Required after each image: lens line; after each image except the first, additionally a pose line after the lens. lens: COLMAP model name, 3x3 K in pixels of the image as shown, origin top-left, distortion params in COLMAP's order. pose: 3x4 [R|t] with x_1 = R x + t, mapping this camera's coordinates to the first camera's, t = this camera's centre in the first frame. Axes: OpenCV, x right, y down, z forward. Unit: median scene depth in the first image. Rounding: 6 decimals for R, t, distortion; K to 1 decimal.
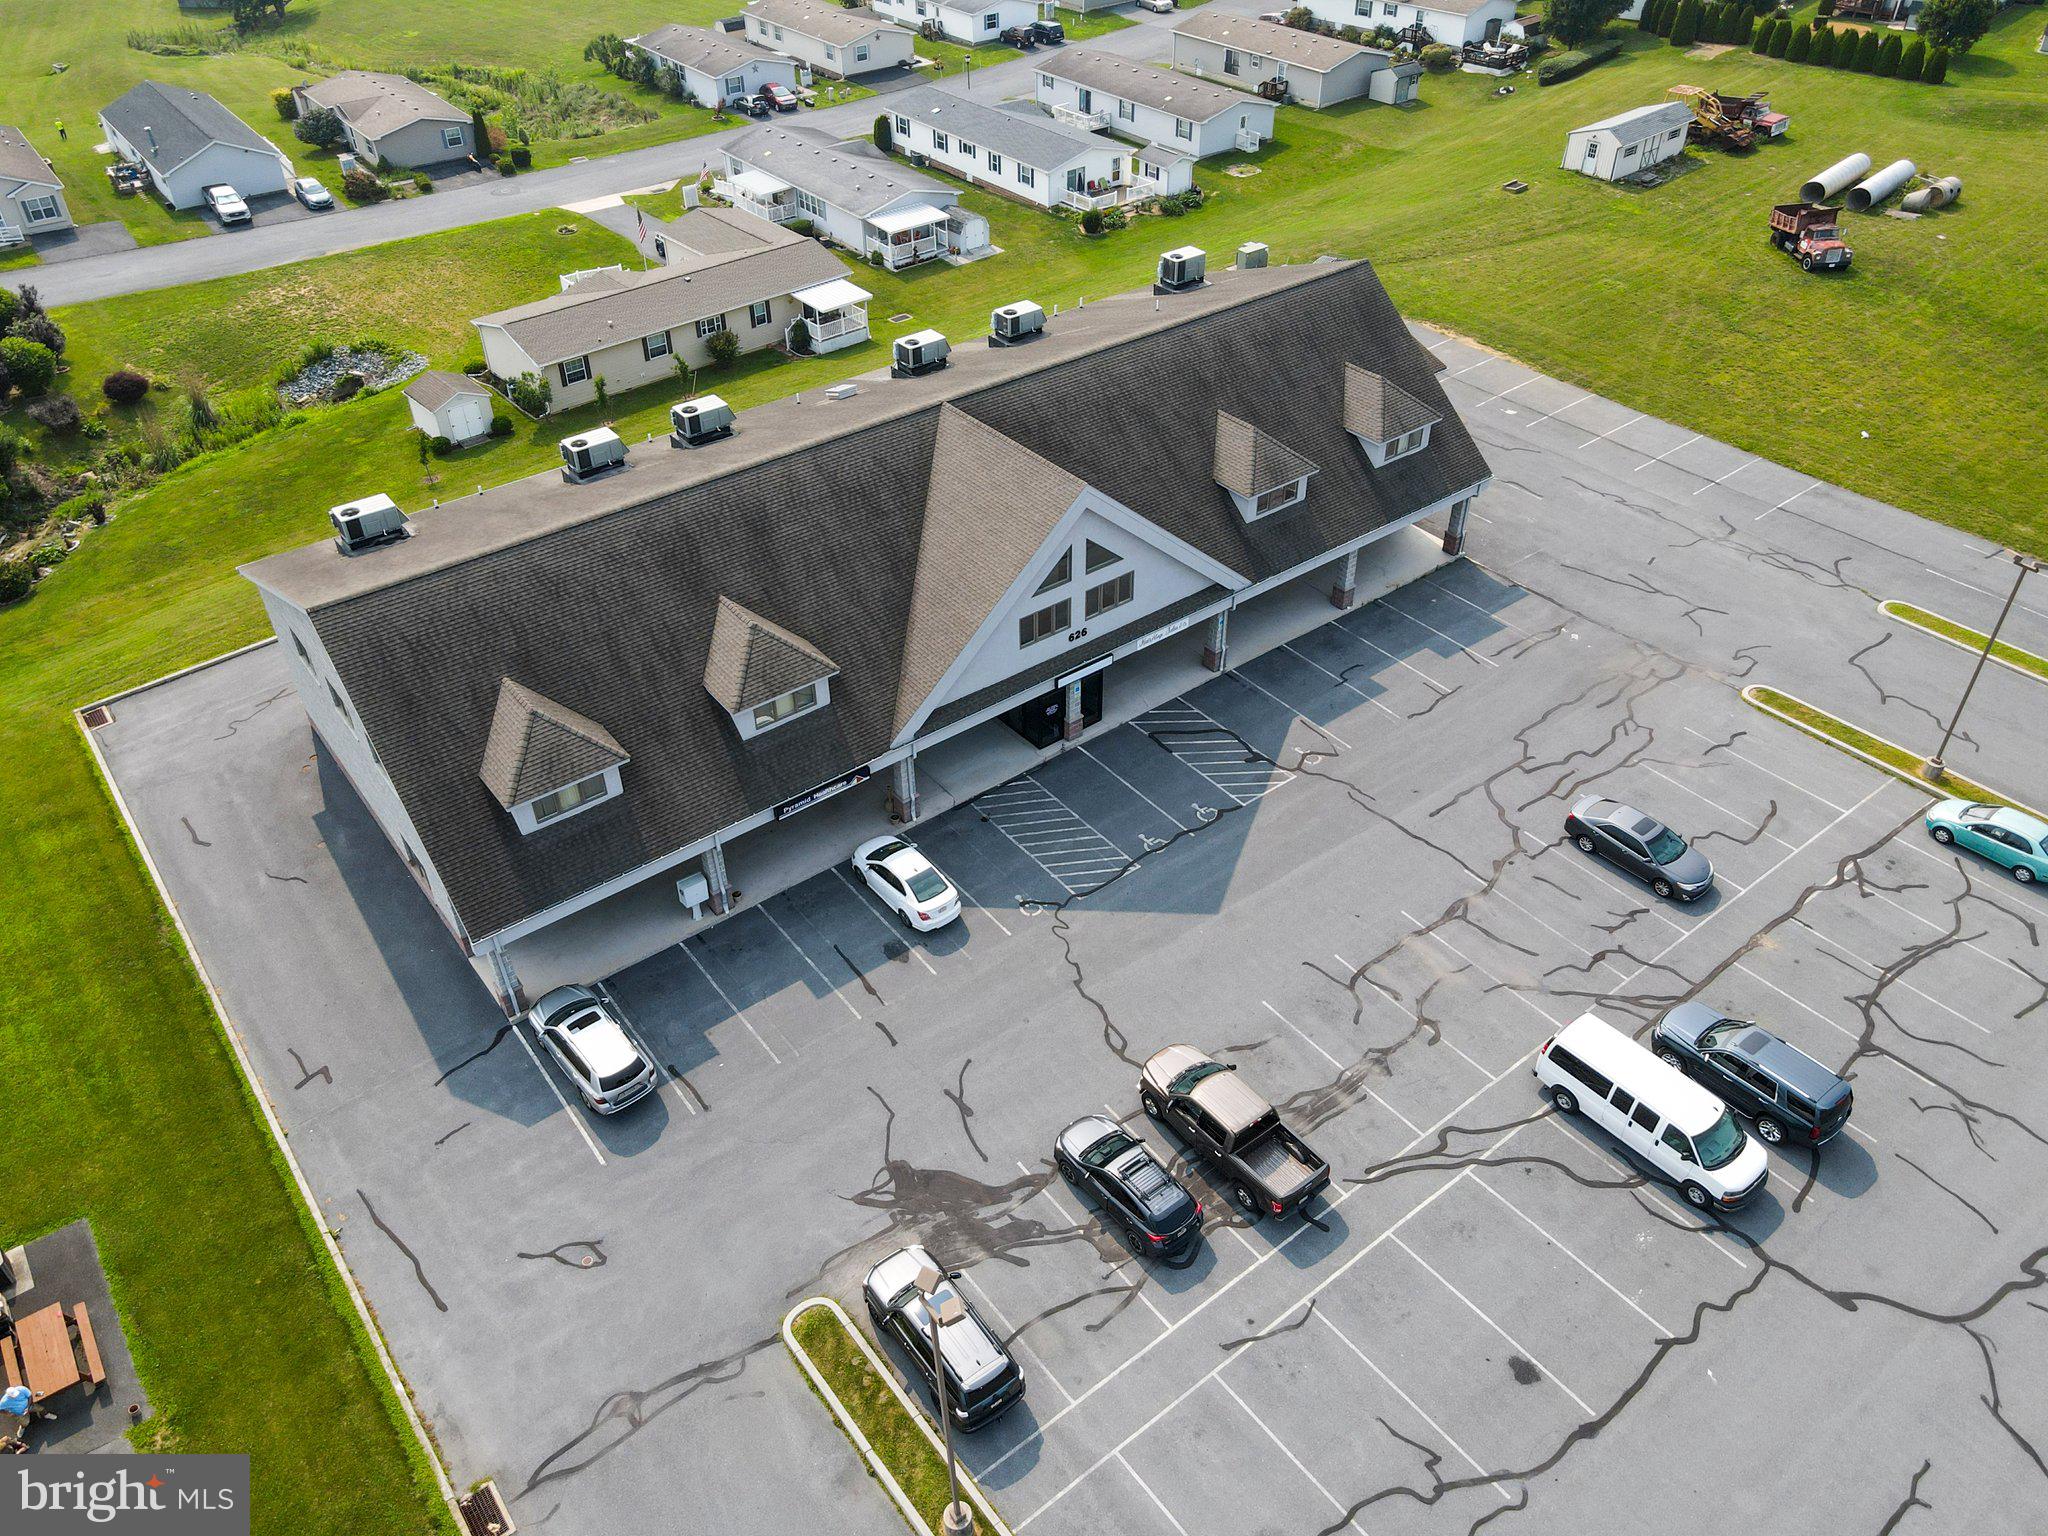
lens RADIAL K [[1494.0, 0, 1025.5], [0, 1494.0, 759.8], [0, 0, 1]] dist [0.014823, 0.010548]
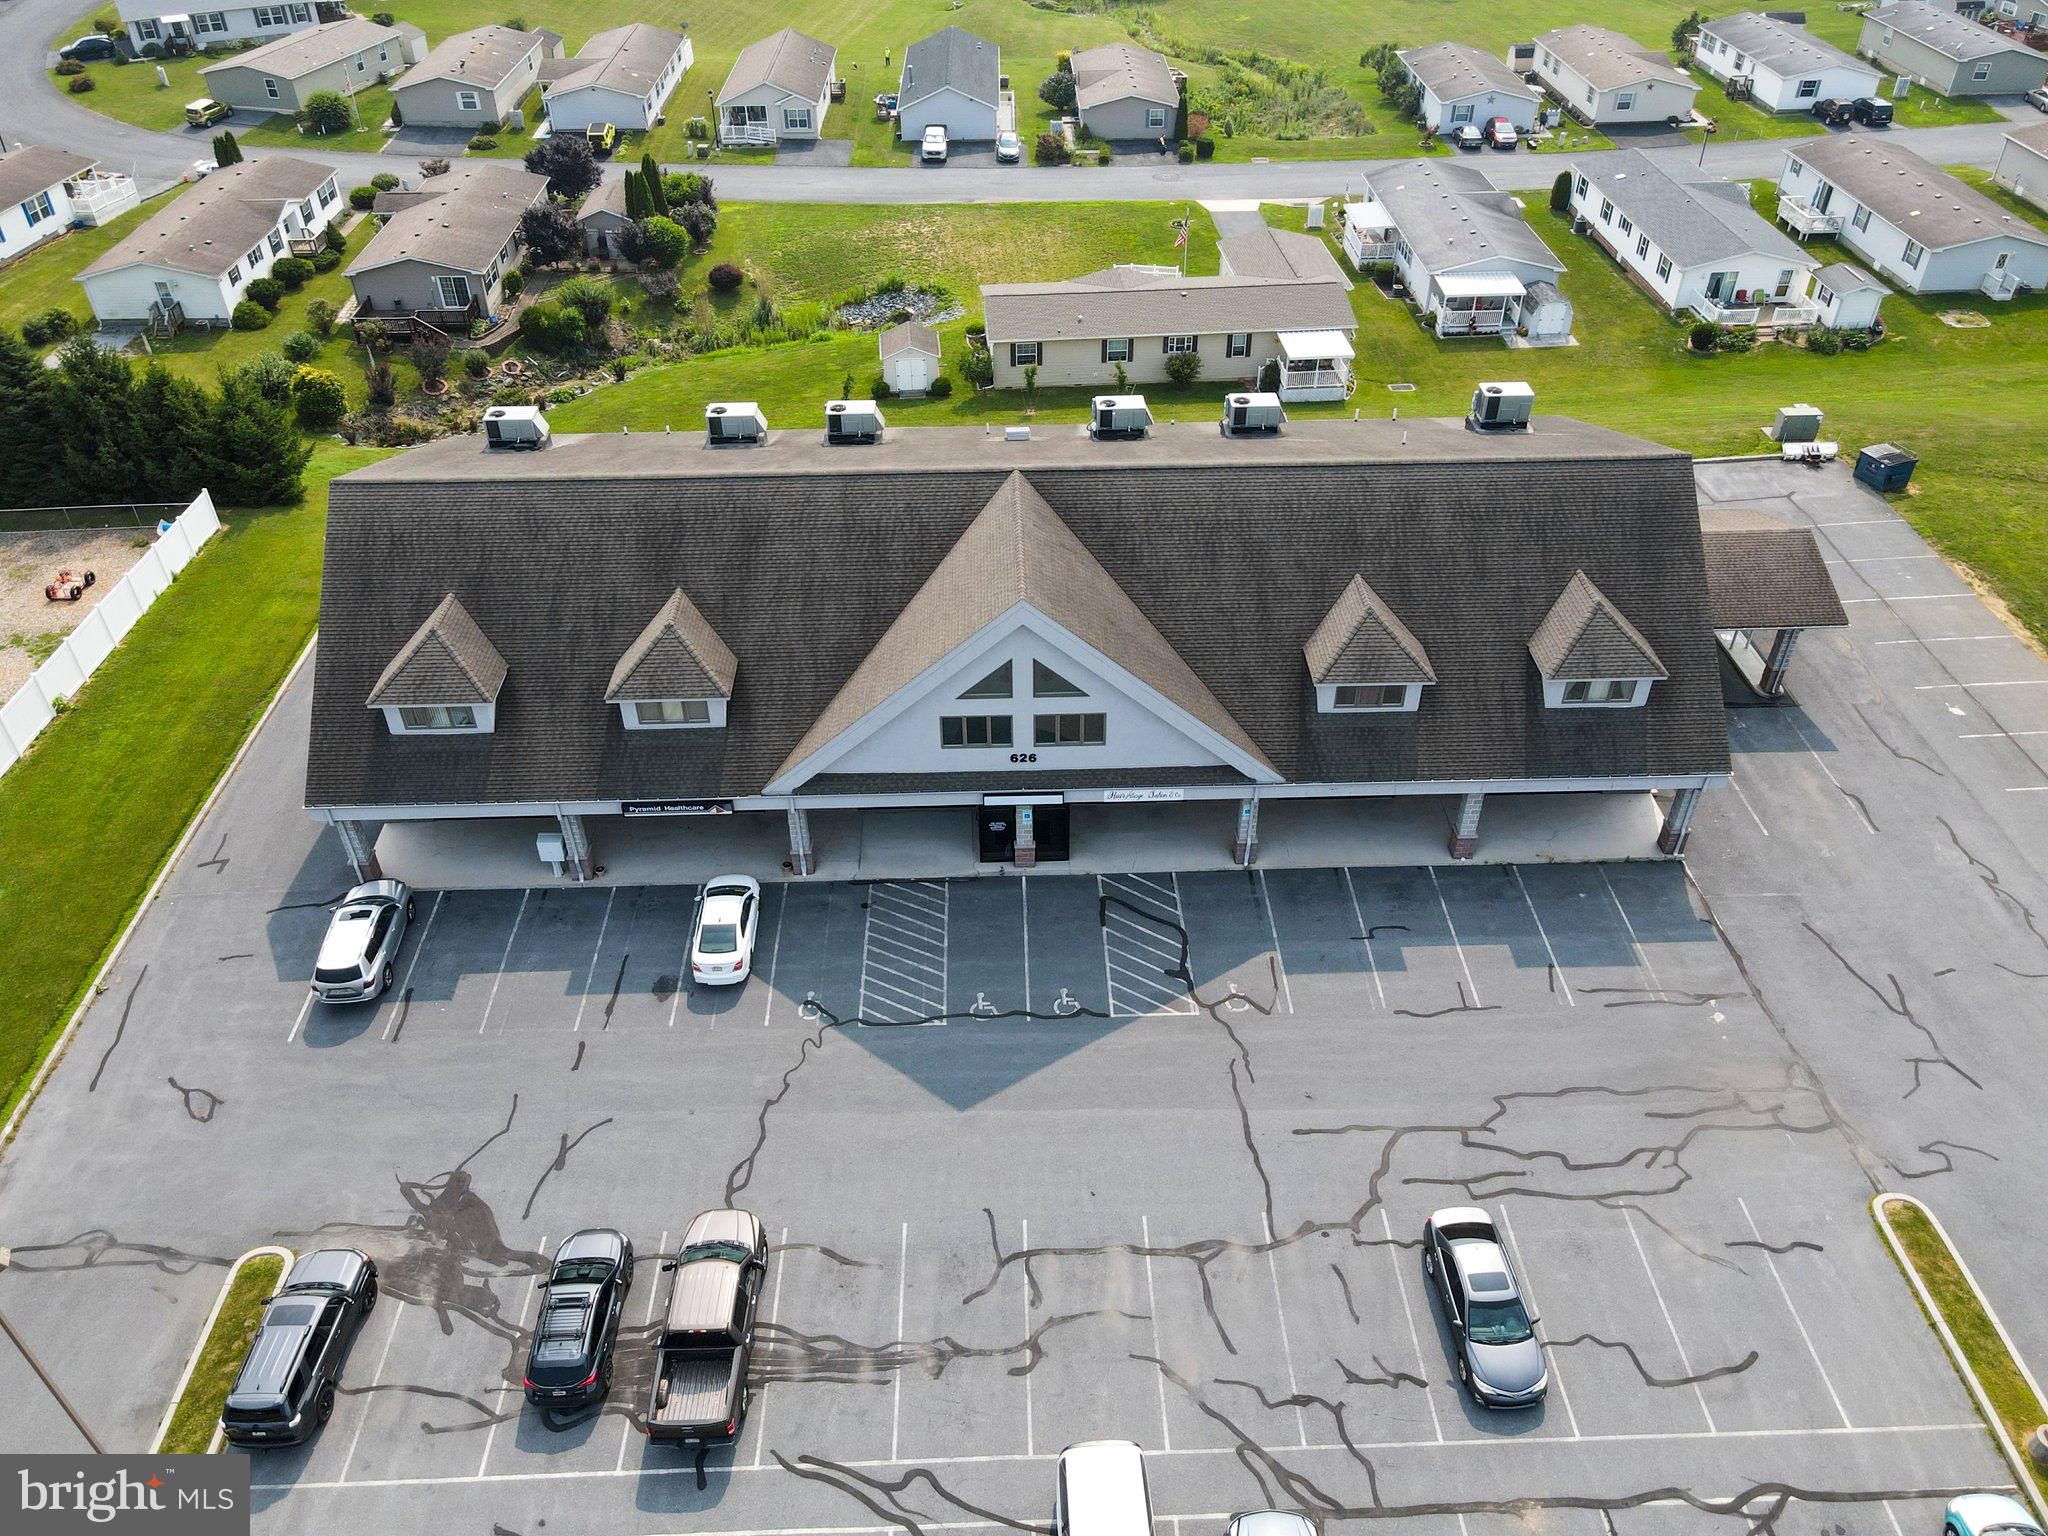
lens RADIAL K [[1494.0, 0, 1025.5], [0, 1494.0, 759.8], [0, 0, 1]] dist [0.014823, 0.010548]
pose [[0.807394, 0.365711, -0.463001, 0.415711], [-0.365251, 0.926094, 0.094560, -0.155027], [0.463364, 0.092764, 0.881300, 0.199523]]
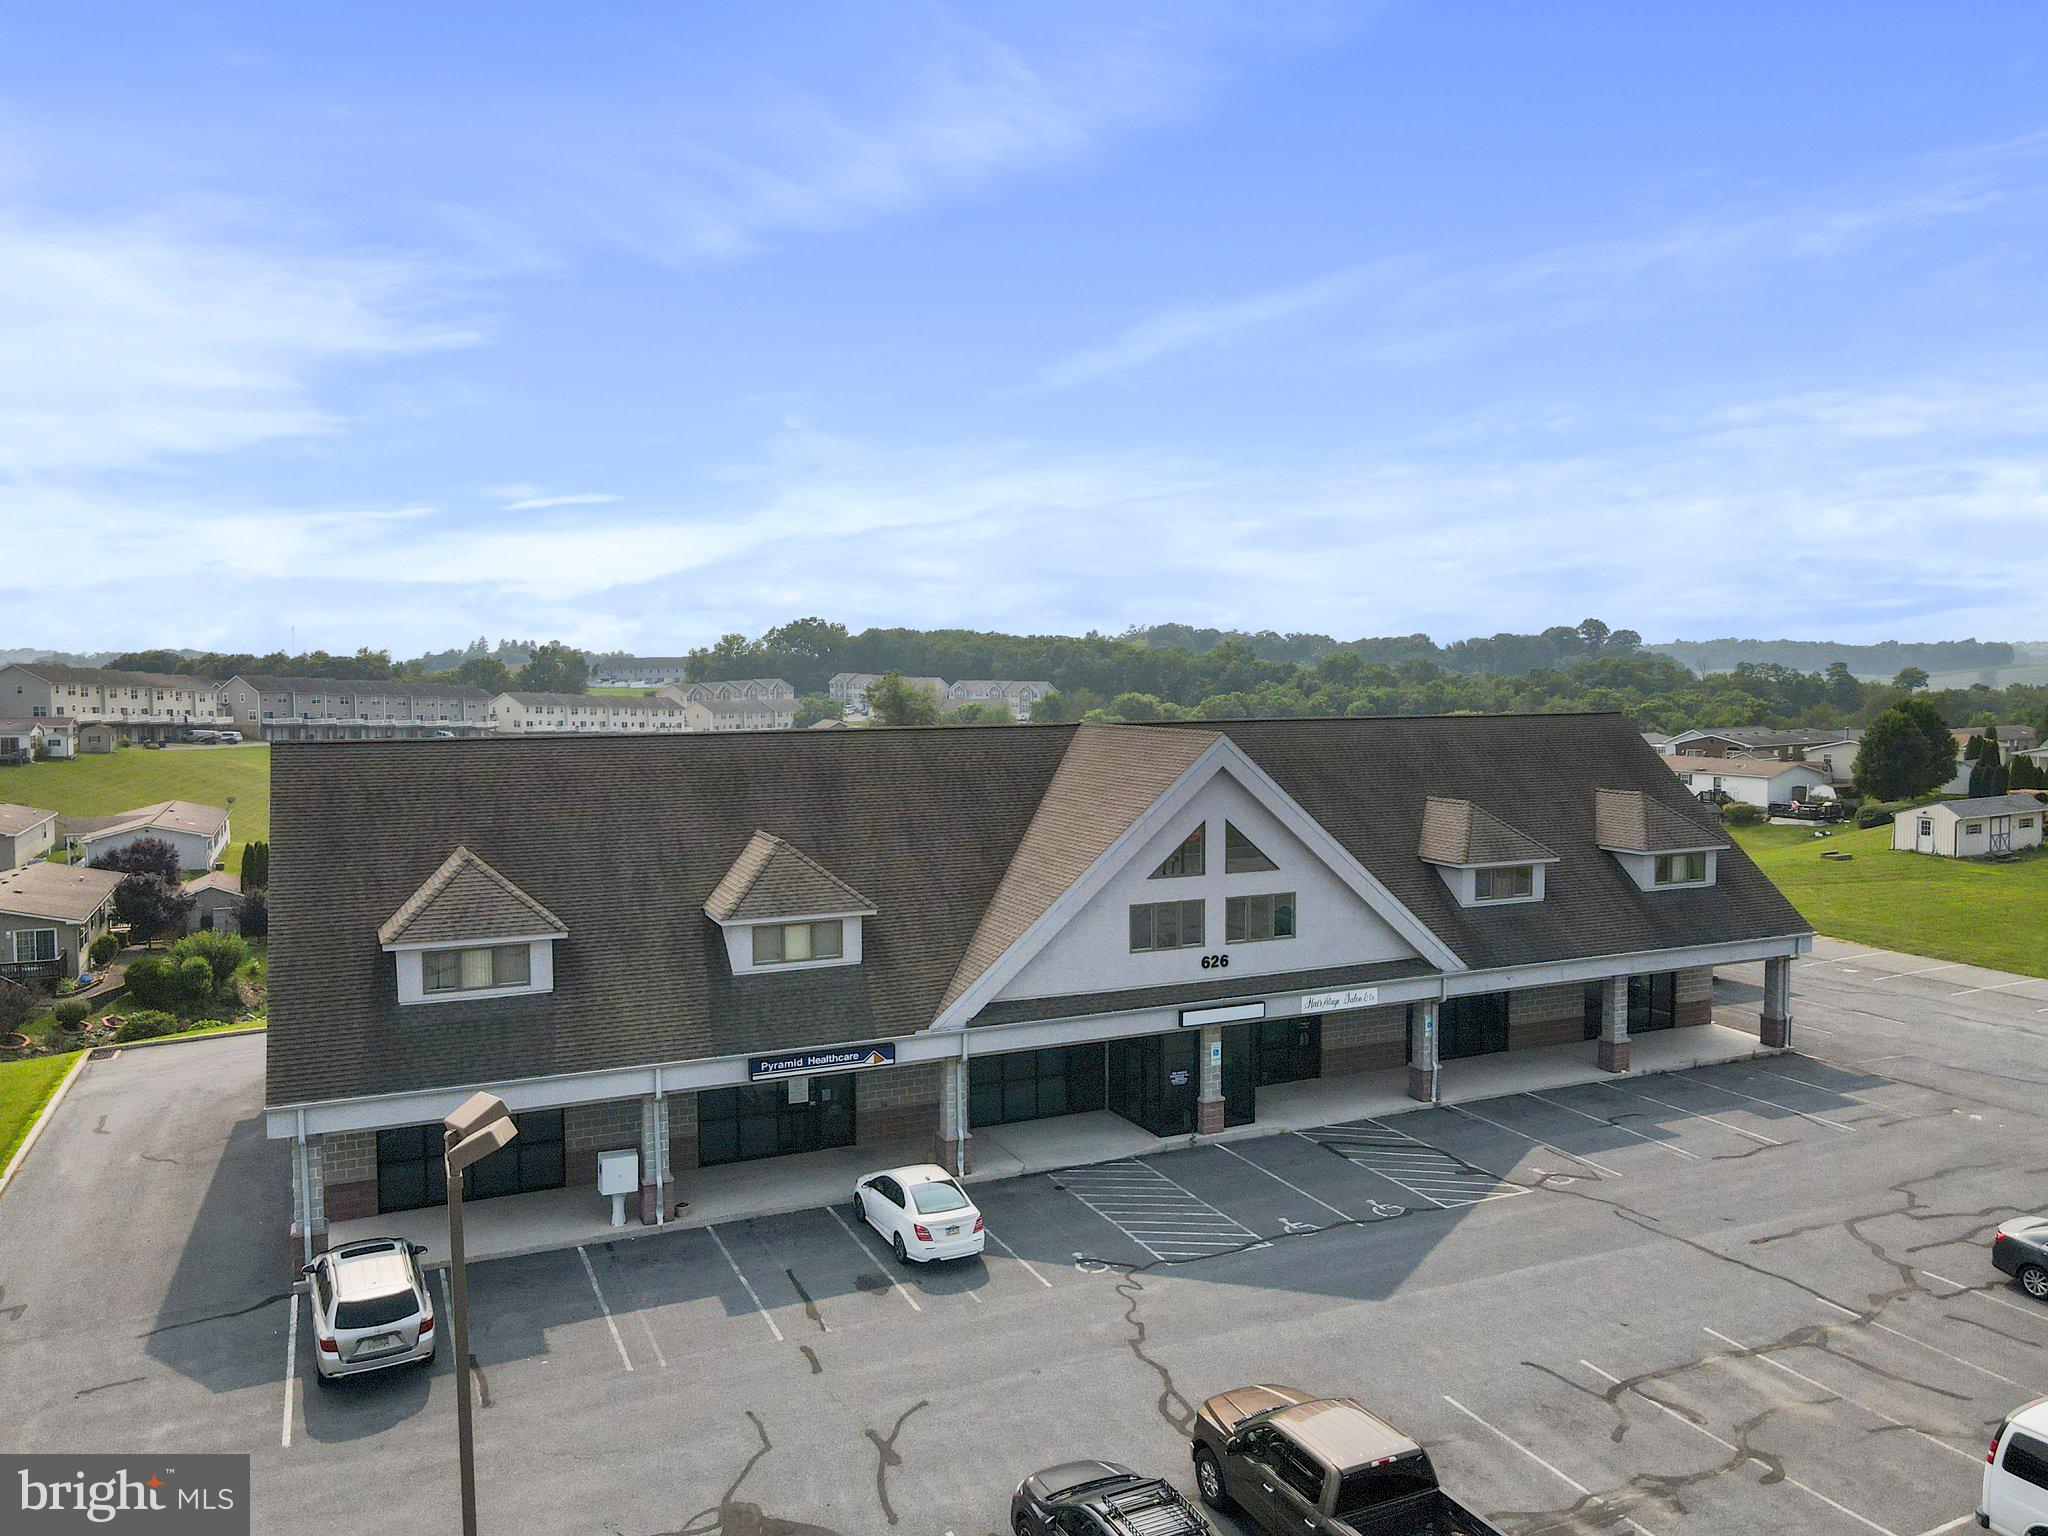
lens RADIAL K [[1502.4, 0, 1026.4], [0, 1502.4, 776.6], [0, 0, 1]] dist [0.000532, 0.038278]
pose [[0.974552, 0.022233, -0.223055, 0.101055], [-0.142926, 0.828193, -0.541912, 0.243118], [0.172684, 0.560002, 0.810295, 0.295379]]
